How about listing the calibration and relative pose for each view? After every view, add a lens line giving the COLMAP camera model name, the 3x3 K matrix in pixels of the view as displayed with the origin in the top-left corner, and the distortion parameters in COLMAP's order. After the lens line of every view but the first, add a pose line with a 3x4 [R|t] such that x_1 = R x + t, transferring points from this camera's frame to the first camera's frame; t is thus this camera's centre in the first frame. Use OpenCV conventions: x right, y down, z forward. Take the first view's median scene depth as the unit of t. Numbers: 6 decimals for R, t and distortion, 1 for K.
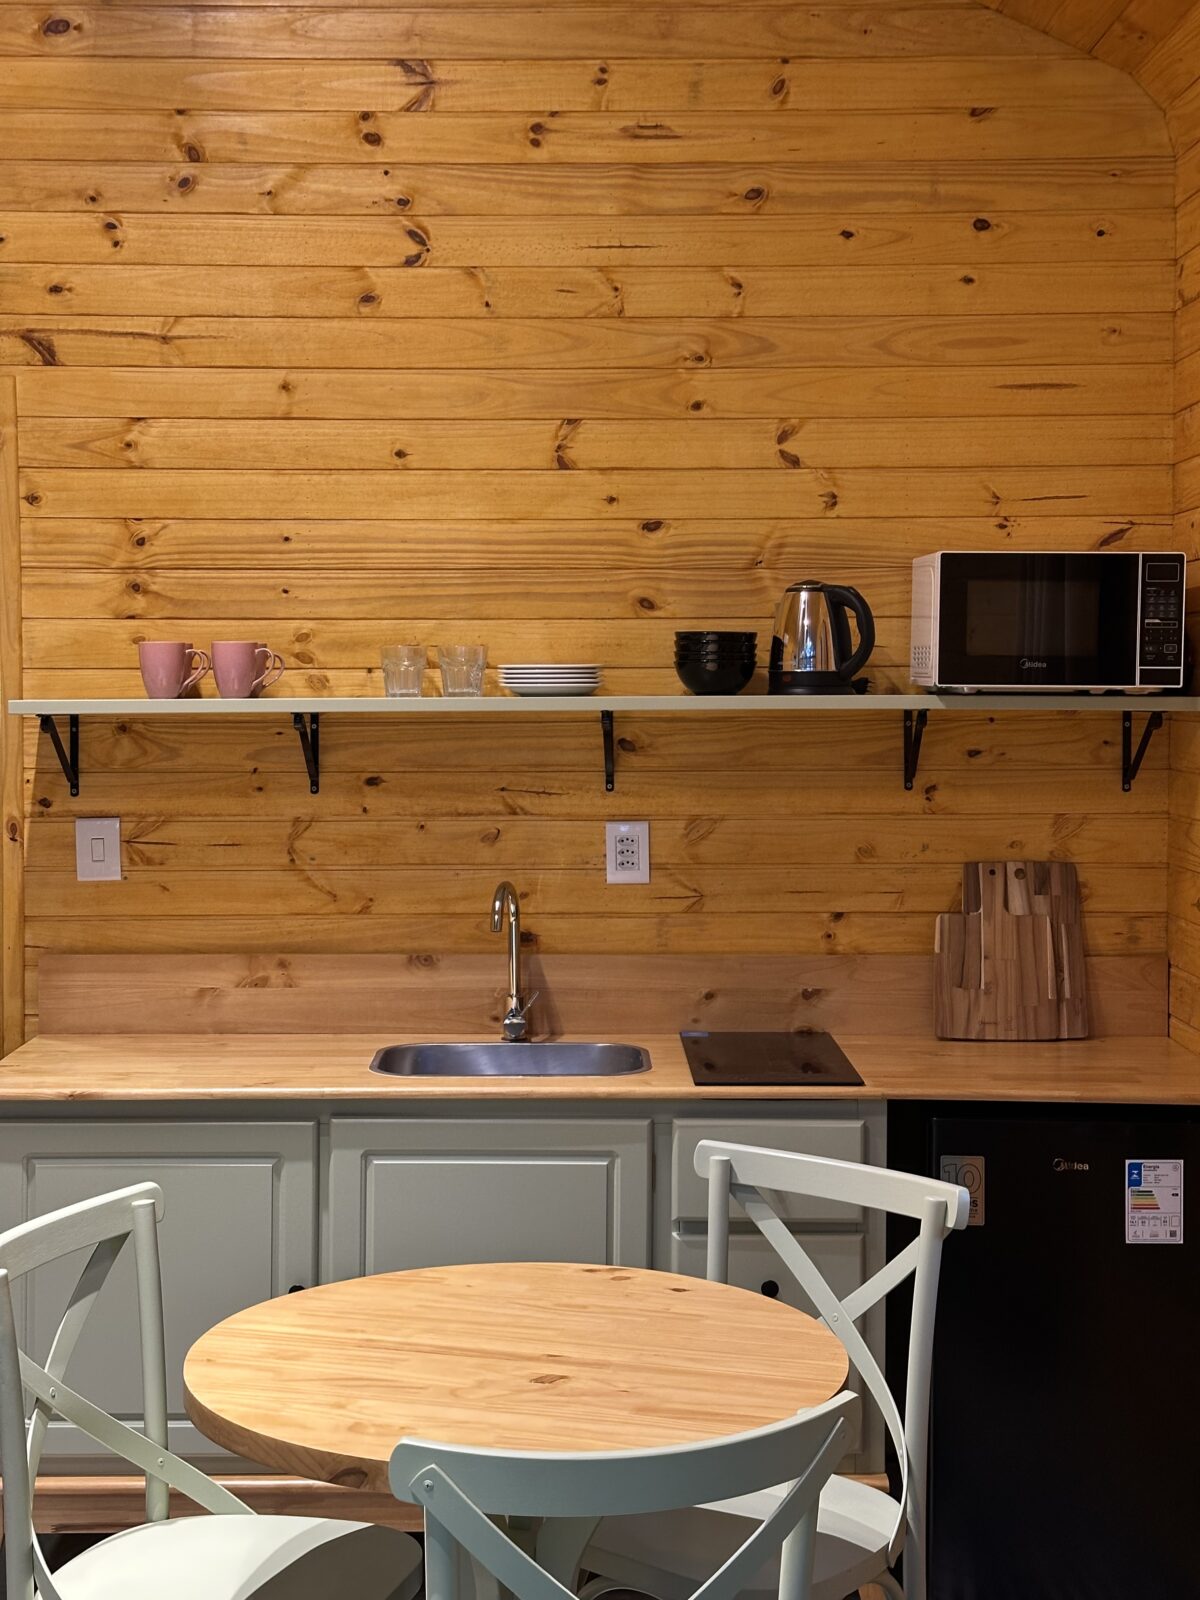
lens RADIAL K [[2213.7, 0, 597.1], [0, 2213.7, 800.1], [0, 0, 1]] dist [0.113156, 0.000000]
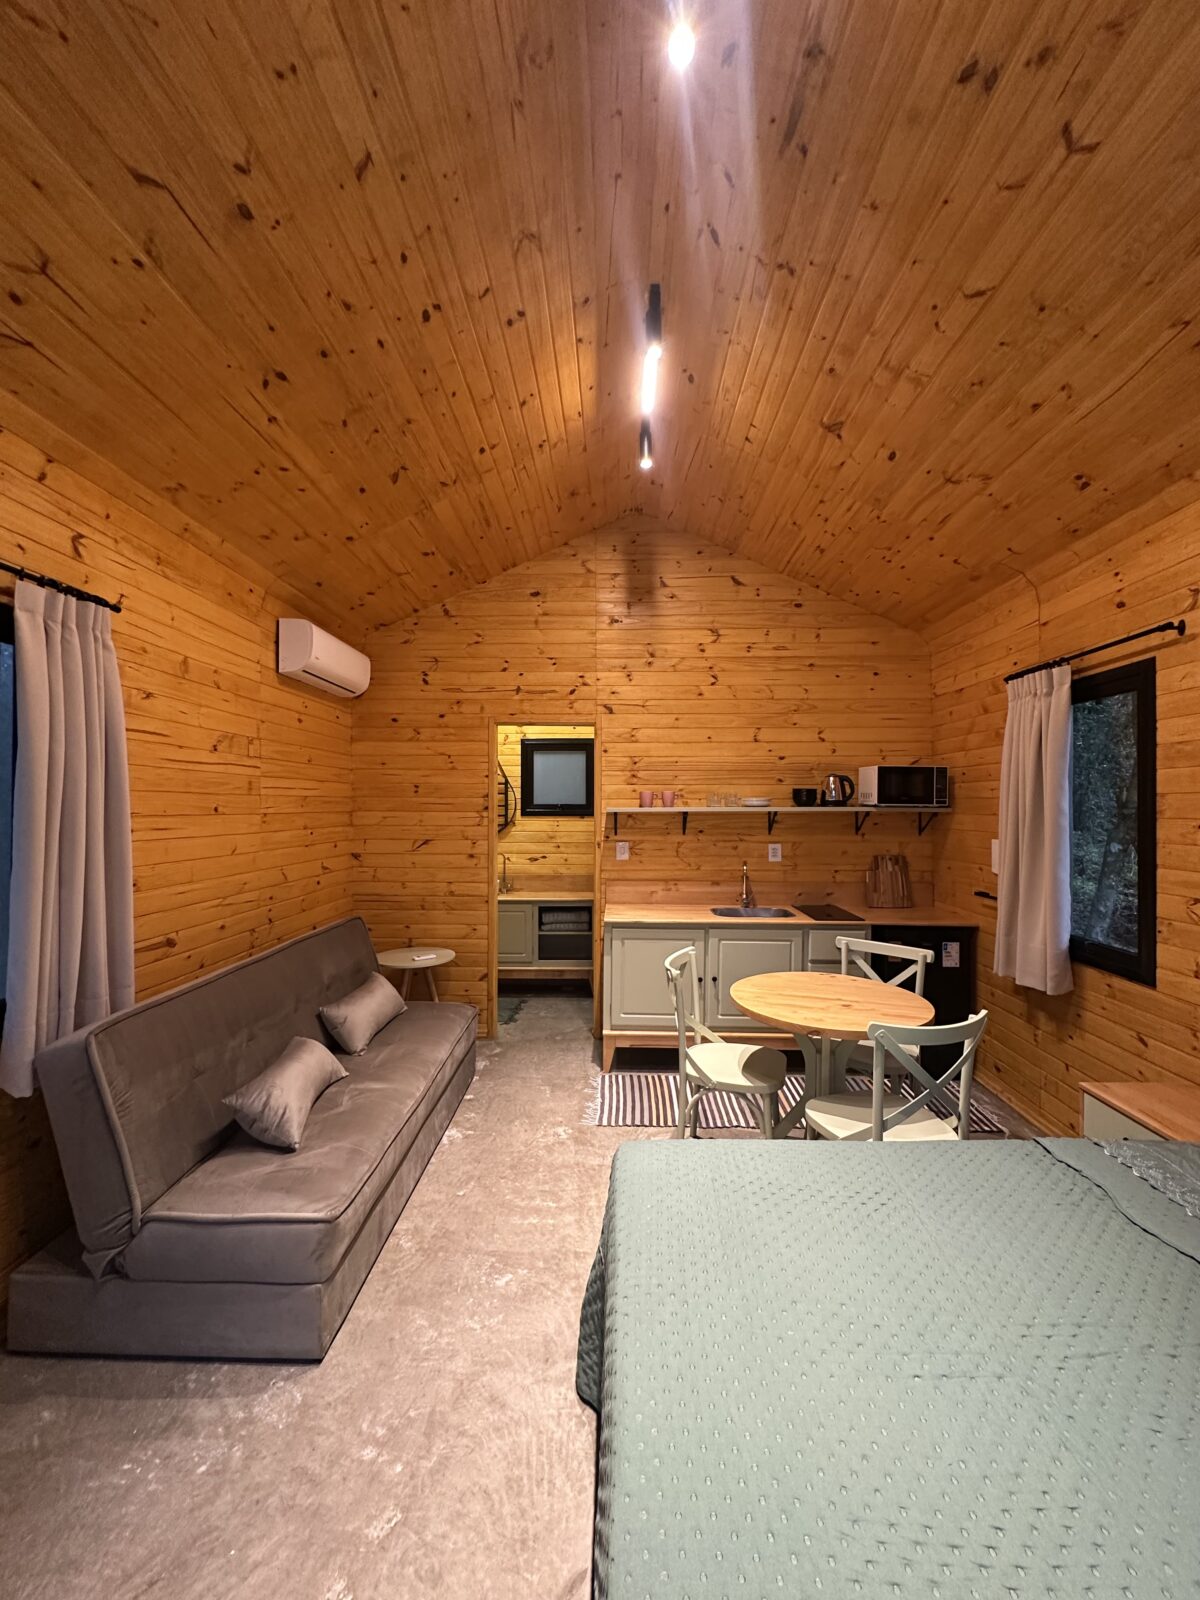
lens RADIAL K [[642.5, 0, 604.3], [0, 642.5, 803.8], [0, 0, 1]] dist [-0.003141, -0.000098]
pose [[0.999503, 0.002345, -0.031429, -0.222241], [-0.003963, 0.998664, -0.051521, 0.000641], [0.031267, 0.051620, 0.998177, -0.009844]]
